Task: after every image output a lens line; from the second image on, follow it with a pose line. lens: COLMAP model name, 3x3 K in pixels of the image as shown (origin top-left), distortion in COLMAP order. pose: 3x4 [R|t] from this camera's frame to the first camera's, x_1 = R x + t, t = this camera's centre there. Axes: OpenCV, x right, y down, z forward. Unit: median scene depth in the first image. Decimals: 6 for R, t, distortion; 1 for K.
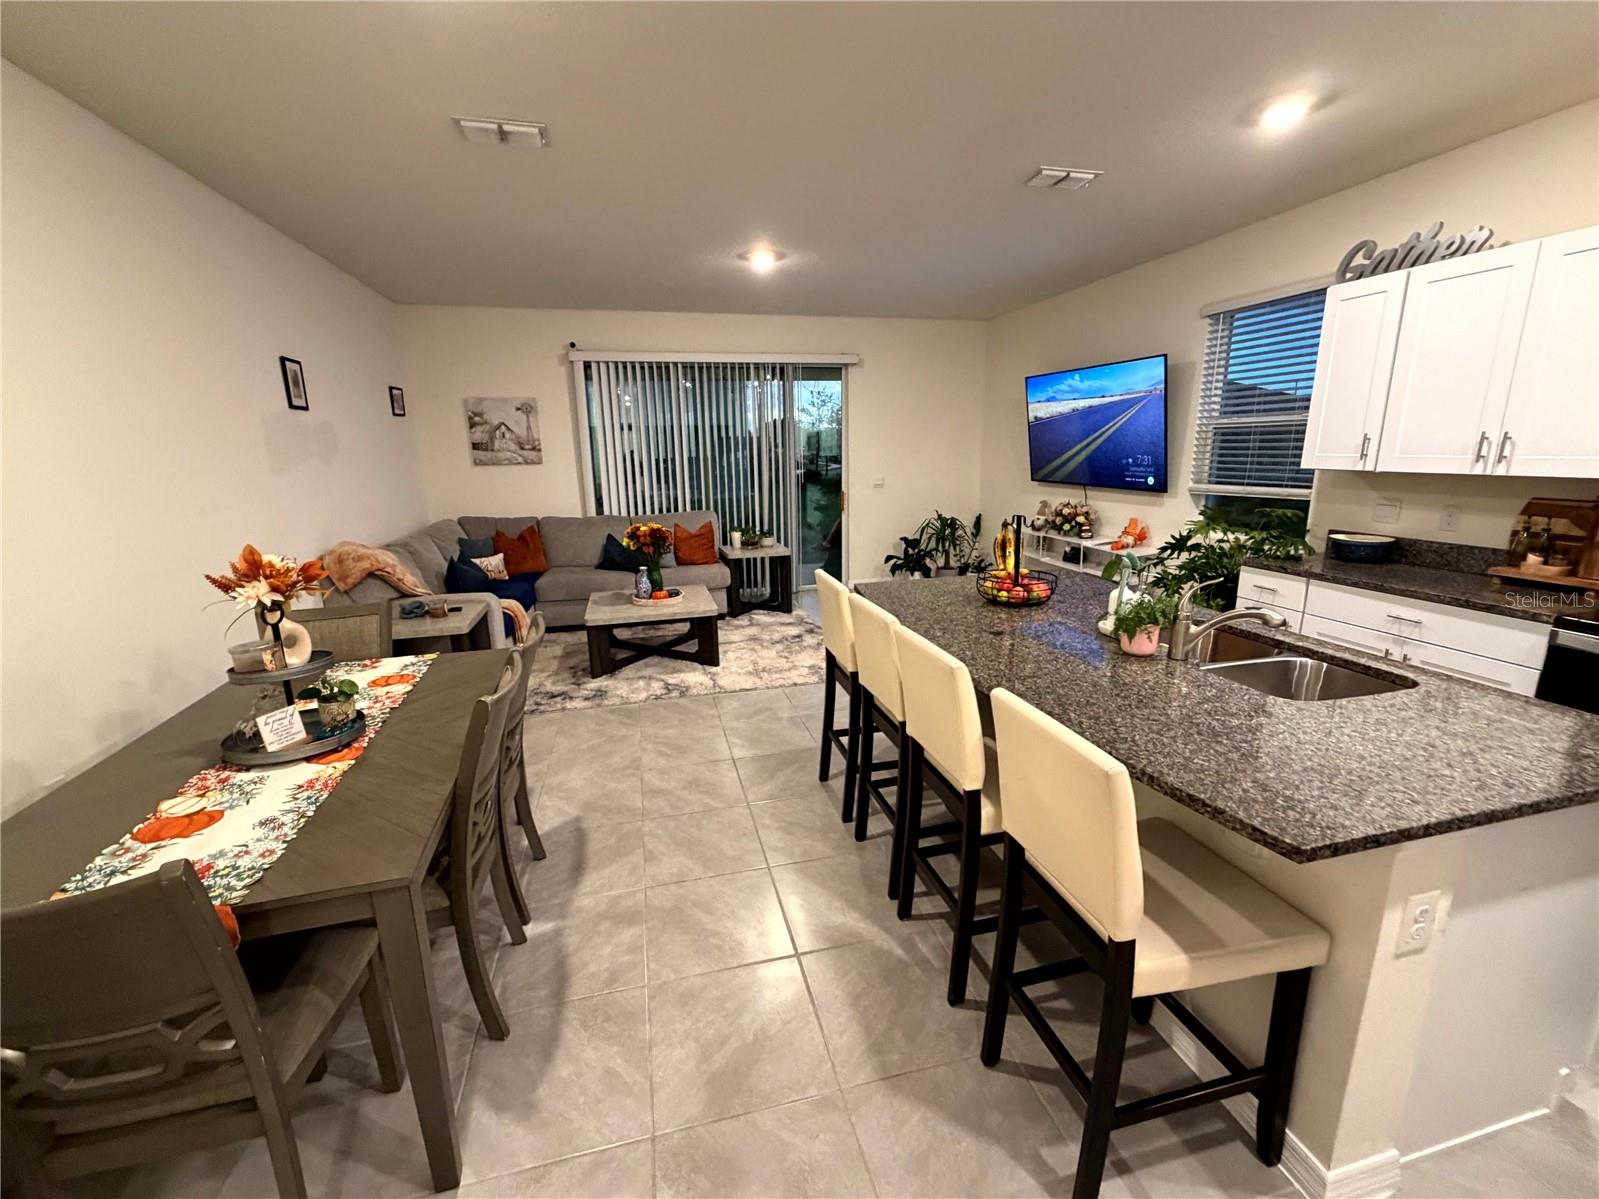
lens RADIAL K [[642.6, 0, 809.0], [0, 642.6, 595.5], [0, 0, 1]] dist [-0.000637, -0.000507]
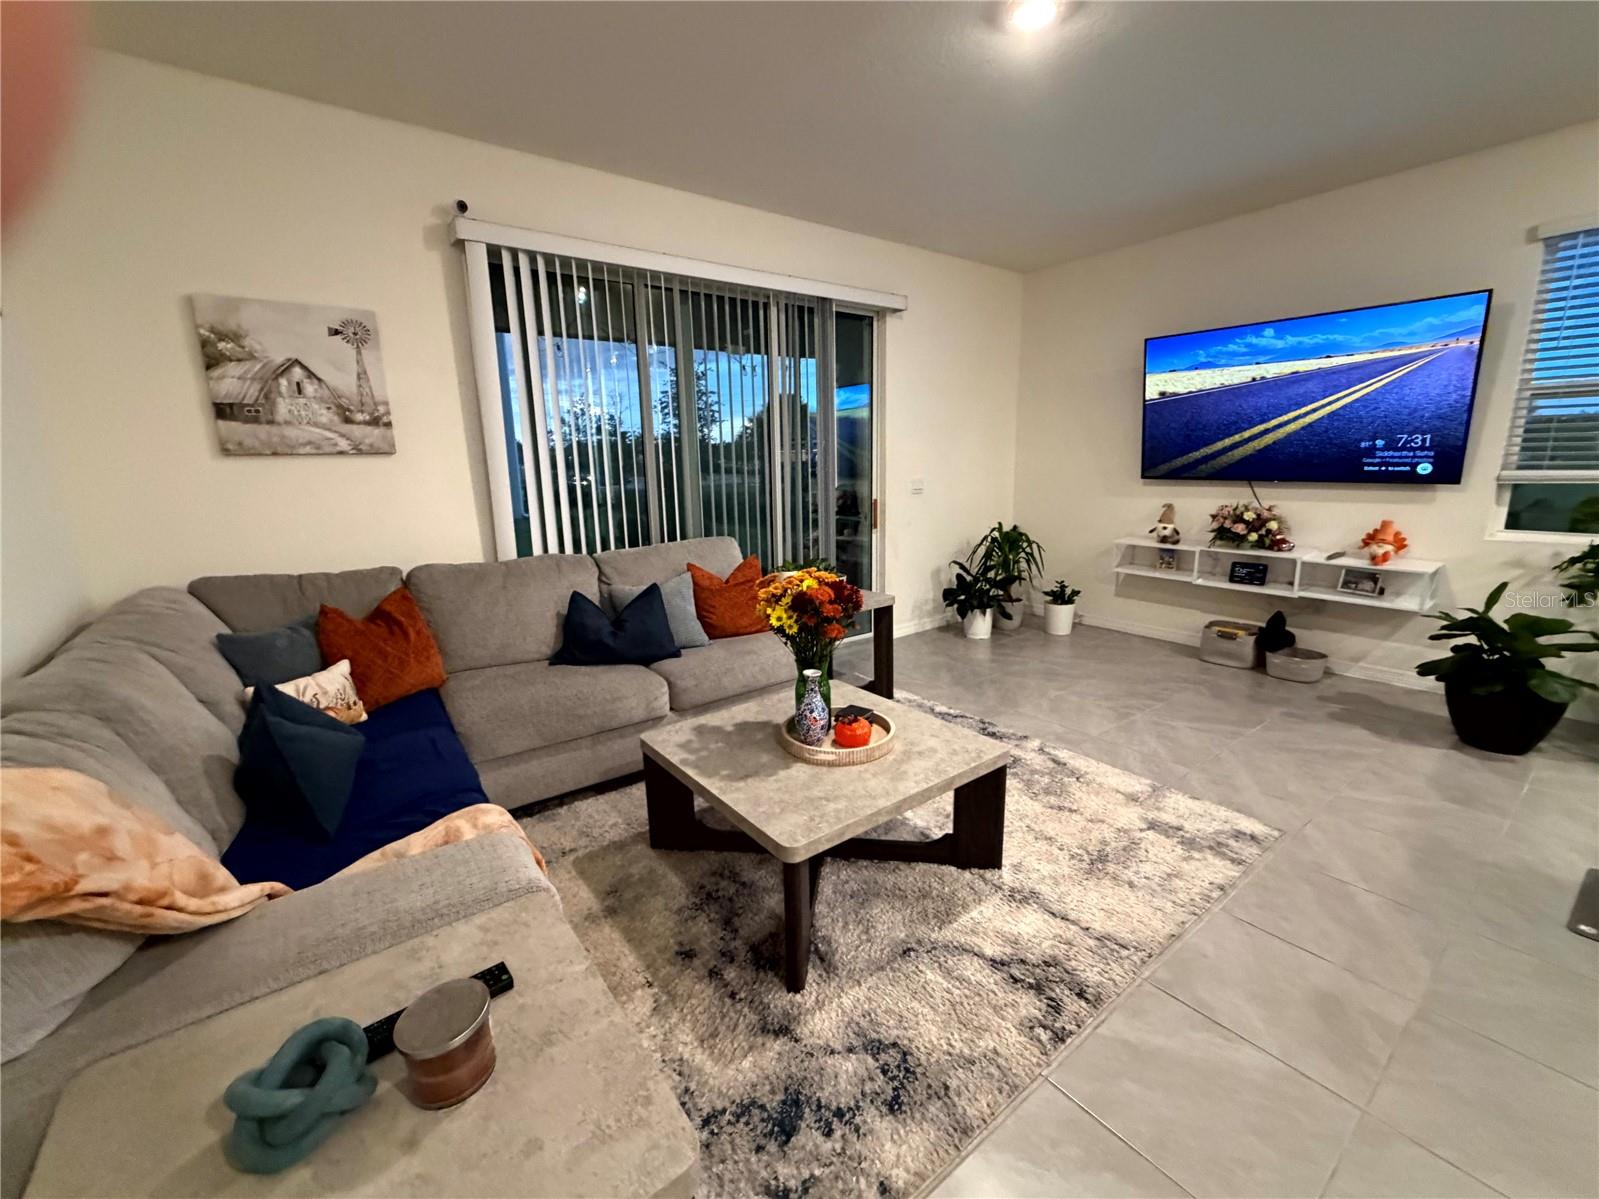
lens RADIAL K [[642.6, 0, 797.4], [0, 642.6, 599.6], [0, 0, 1]] dist [-0.000637, -0.000507]
pose [[0.926403, -0.080834, 0.367755, -0.350196], [0.088736, 0.996045, -0.004599, -0.075497], [-0.365928, 0.036894, 0.929912, 0.492513]]
